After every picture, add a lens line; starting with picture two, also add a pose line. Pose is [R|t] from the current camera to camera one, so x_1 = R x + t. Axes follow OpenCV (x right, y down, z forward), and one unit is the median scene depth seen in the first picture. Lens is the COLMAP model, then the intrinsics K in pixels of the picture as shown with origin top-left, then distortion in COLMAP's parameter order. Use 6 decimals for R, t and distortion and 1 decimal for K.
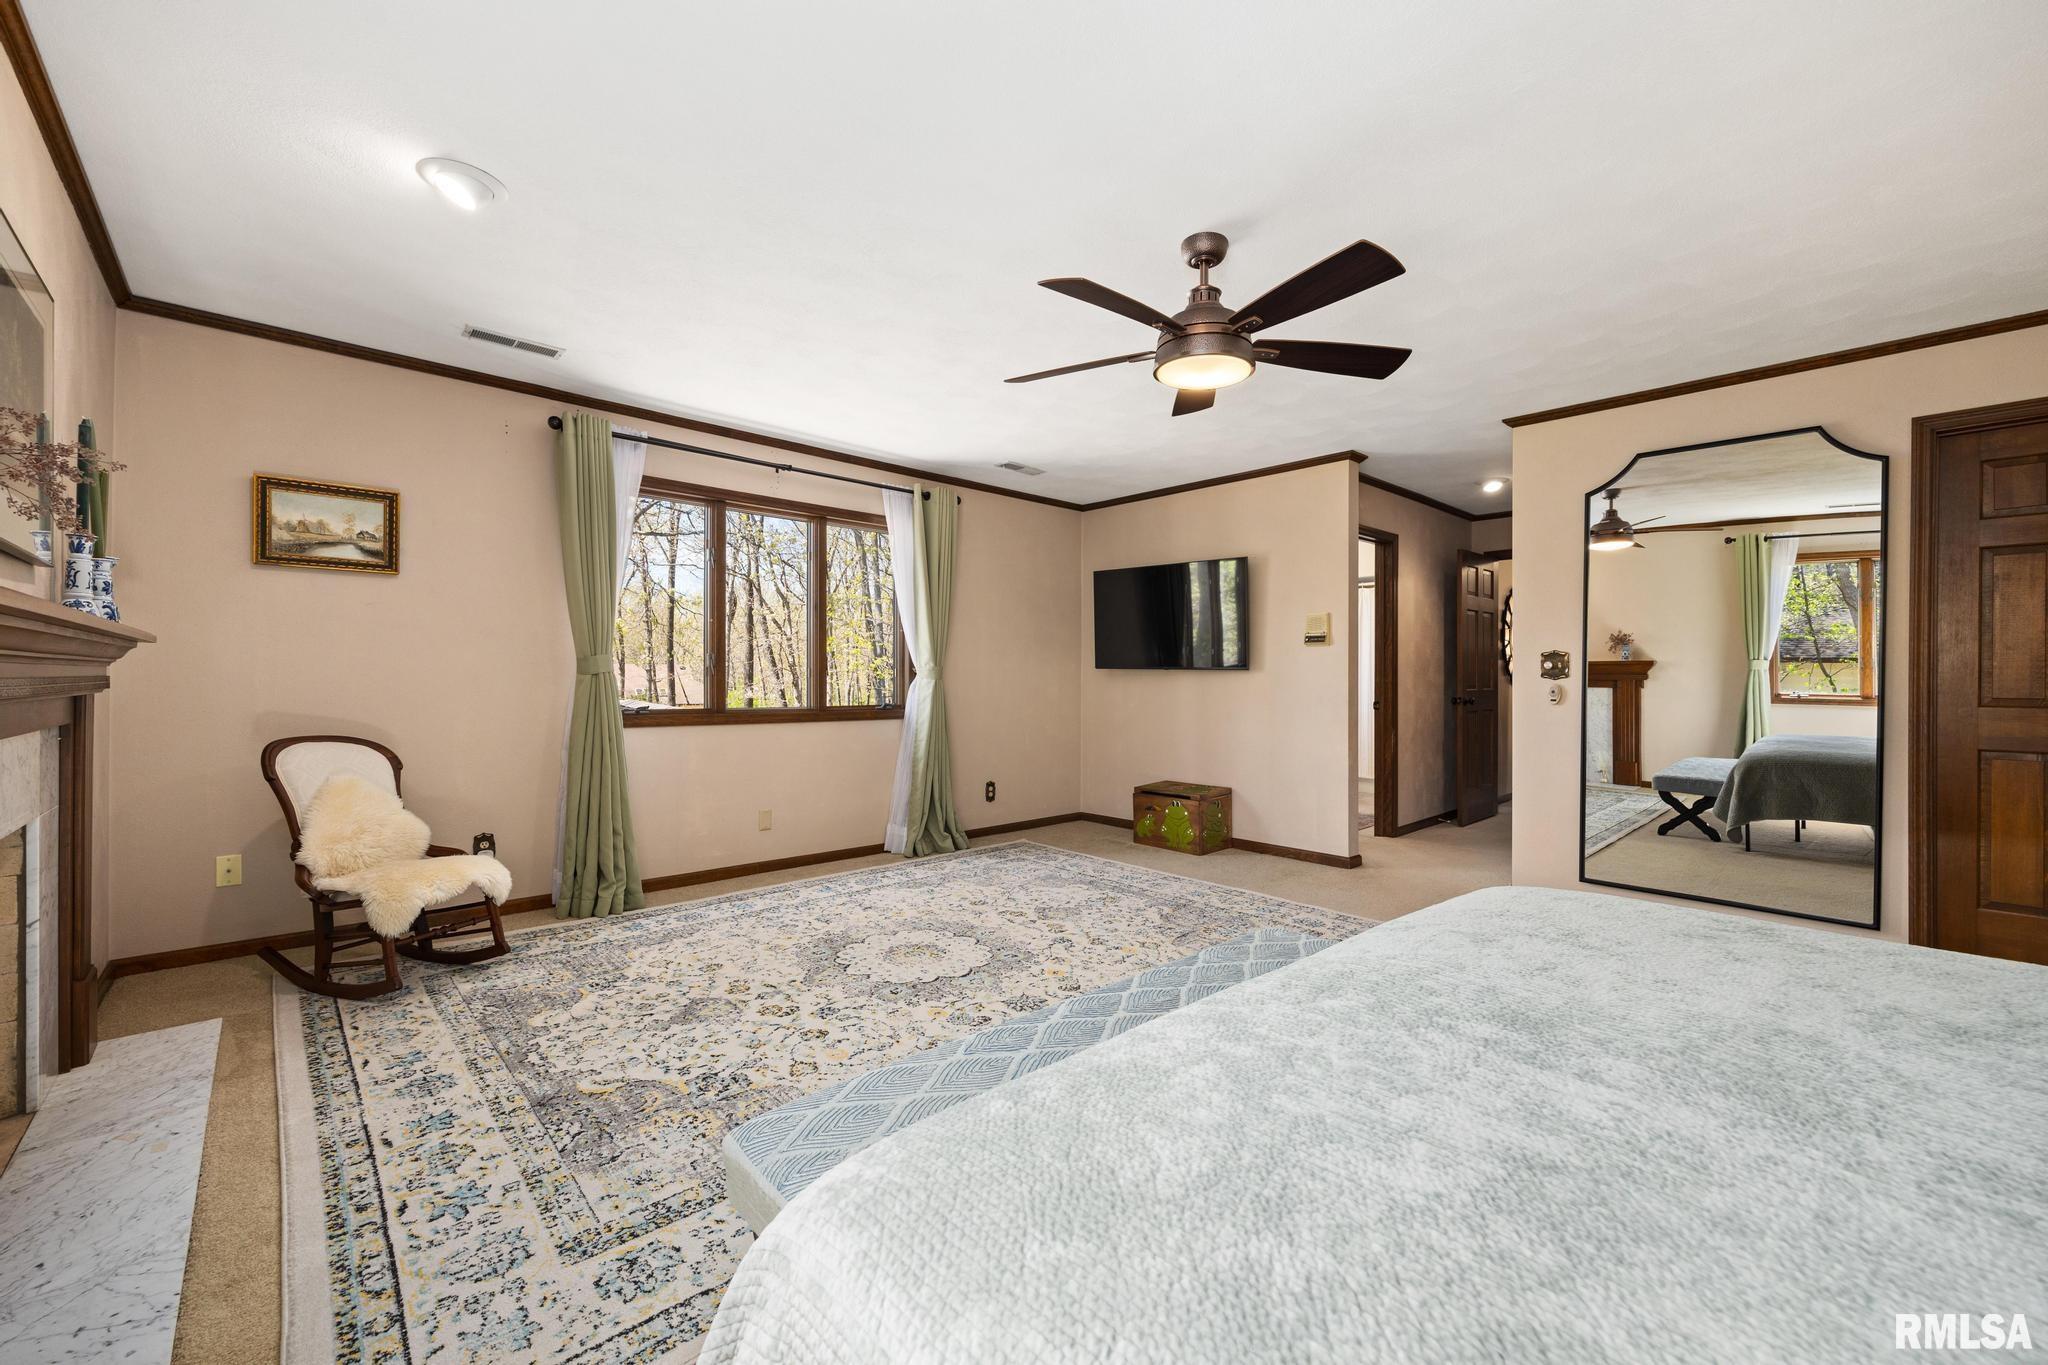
lens RADIAL K [[810.9, 0, 1053.7], [0, 810.9, 683.0], [0, 0, 1]] dist [0.000762, -0.000867]
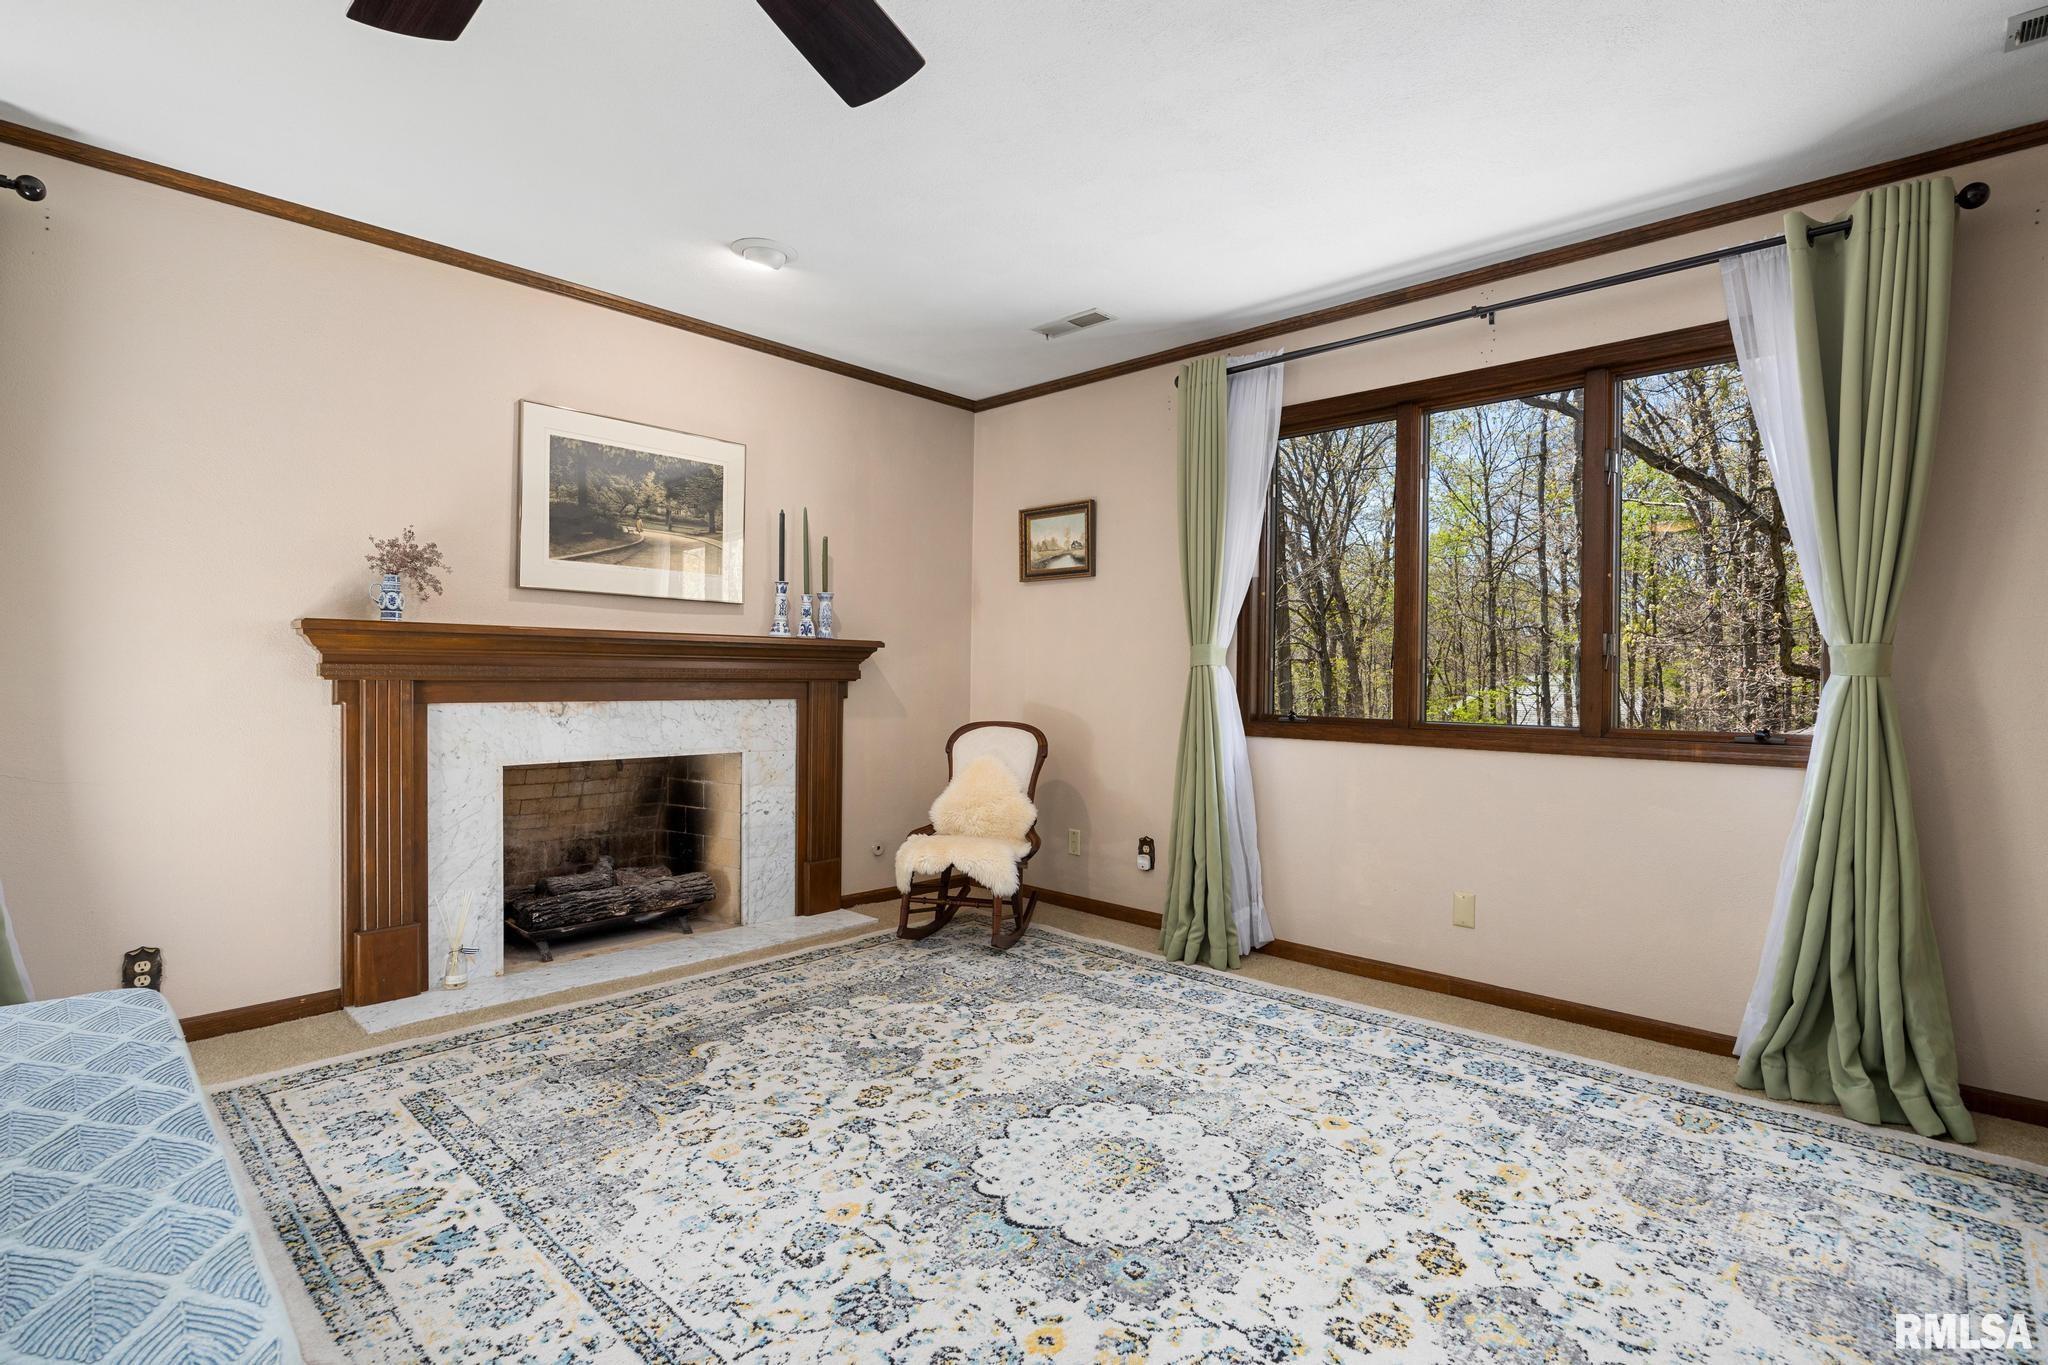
lens RADIAL K [[976.0, 0, 1037.3], [0, 976.0, 677.3], [0, 0, 1]] dist [-0.015122, 0.001087]
pose [[0.046308, -0.005640, -0.998911, 0.522826], [-0.013001, 0.999896, -0.006249, 0.008485], [0.998843, 0.013276, 0.046230, 0.976140]]
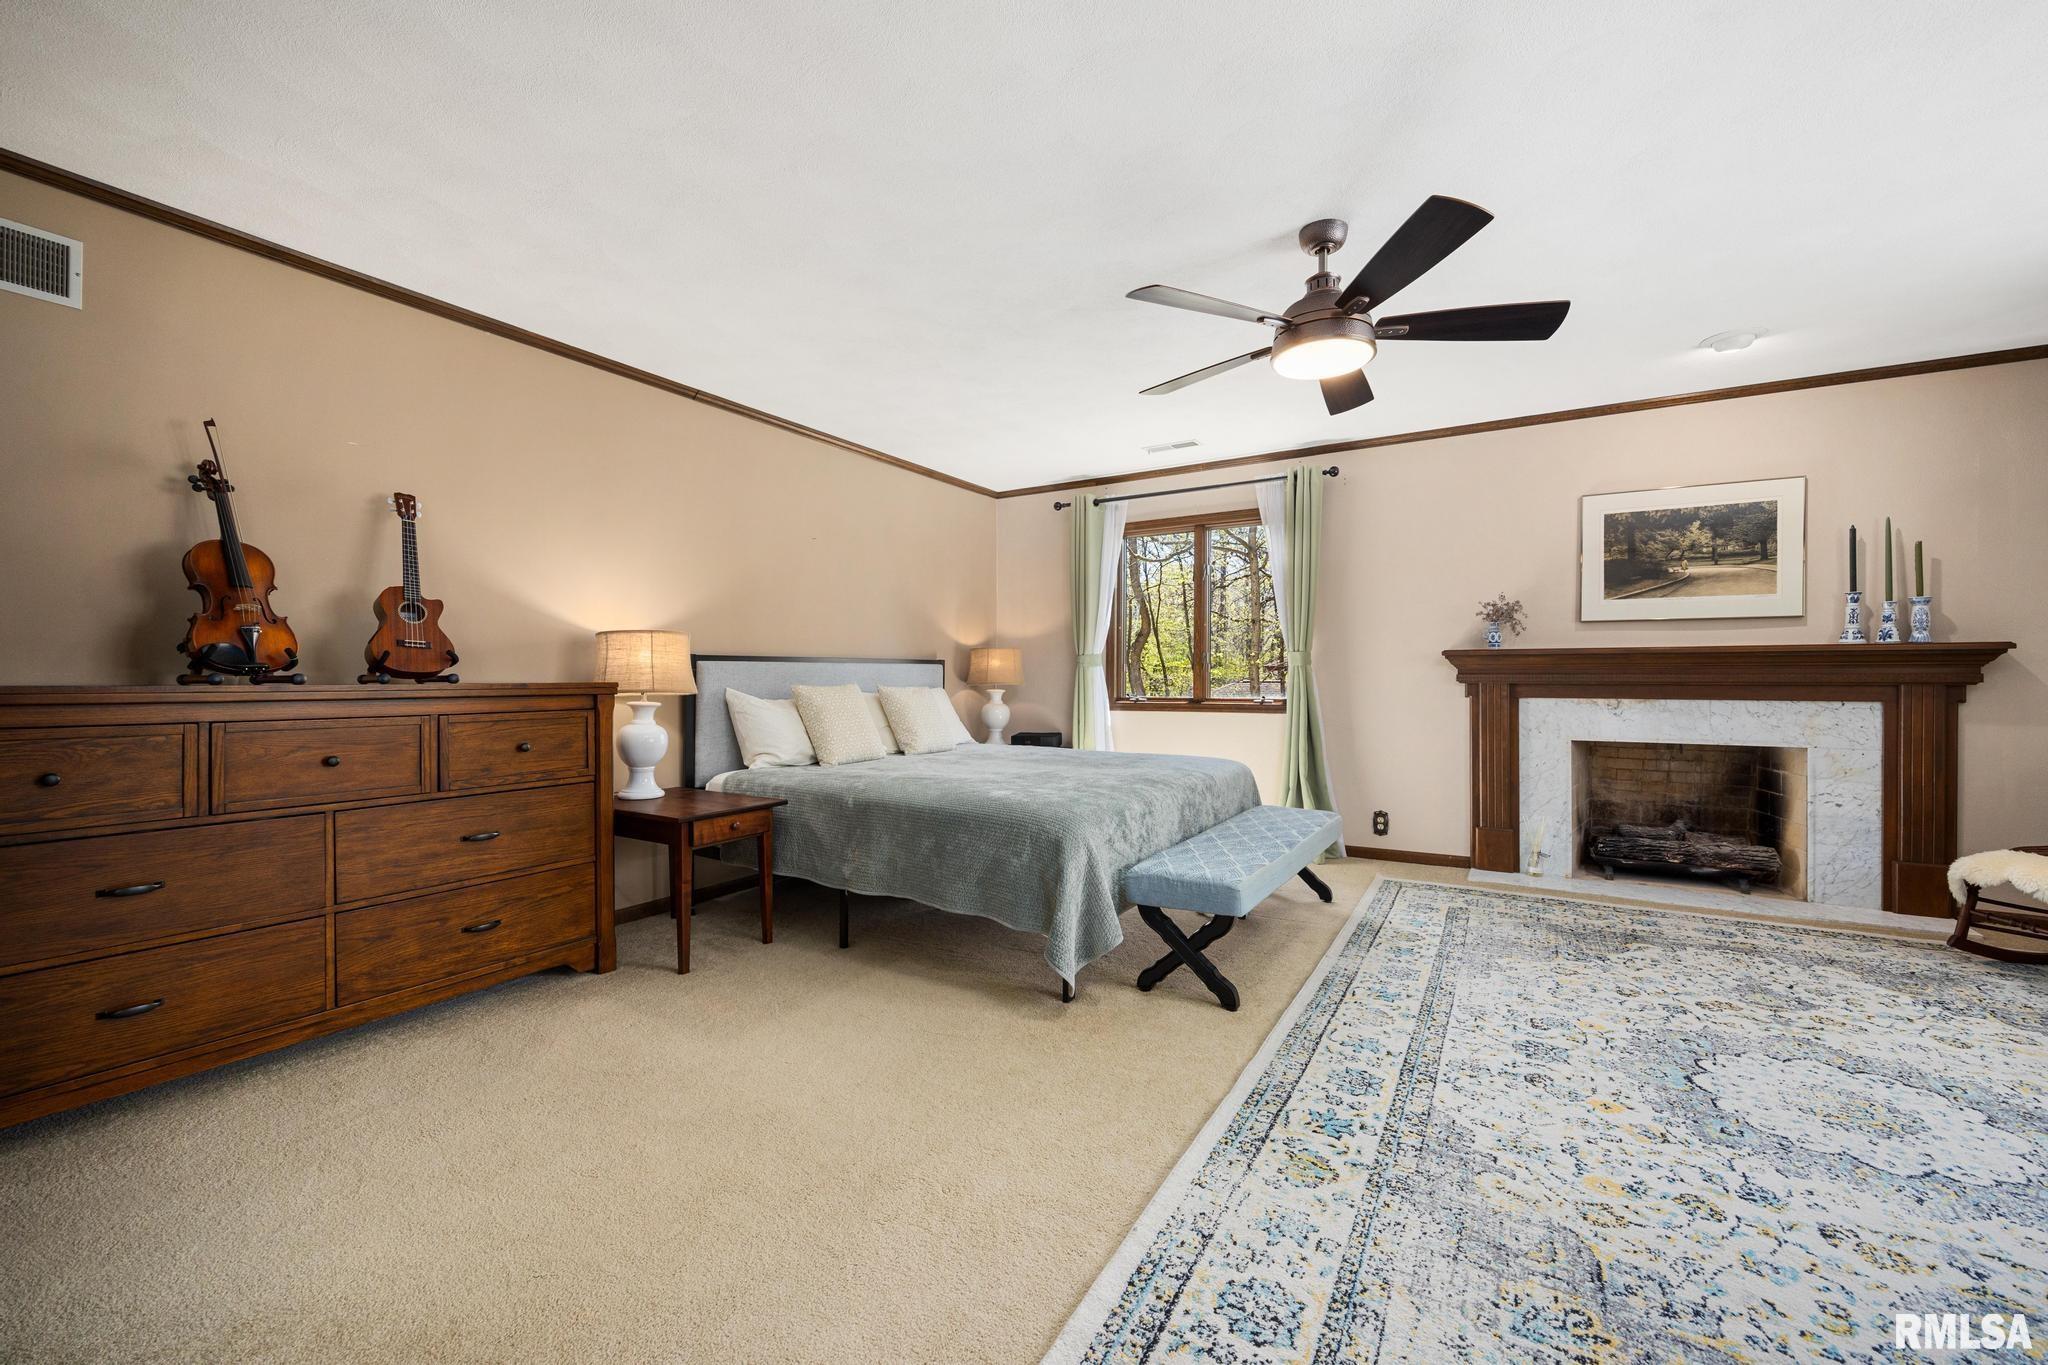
lens RADIAL K [[810.9, 0, 1036.0], [0, 810.9, 684.7], [0, 0, 1]] dist [0.000762, -0.000867]
pose [[-0.968645, -0.002898, -0.248433, 0.633902], [-0.006286, 0.999898, 0.012844, 0.002087], [0.248370, 0.014003, -0.968564, 1.543347]]
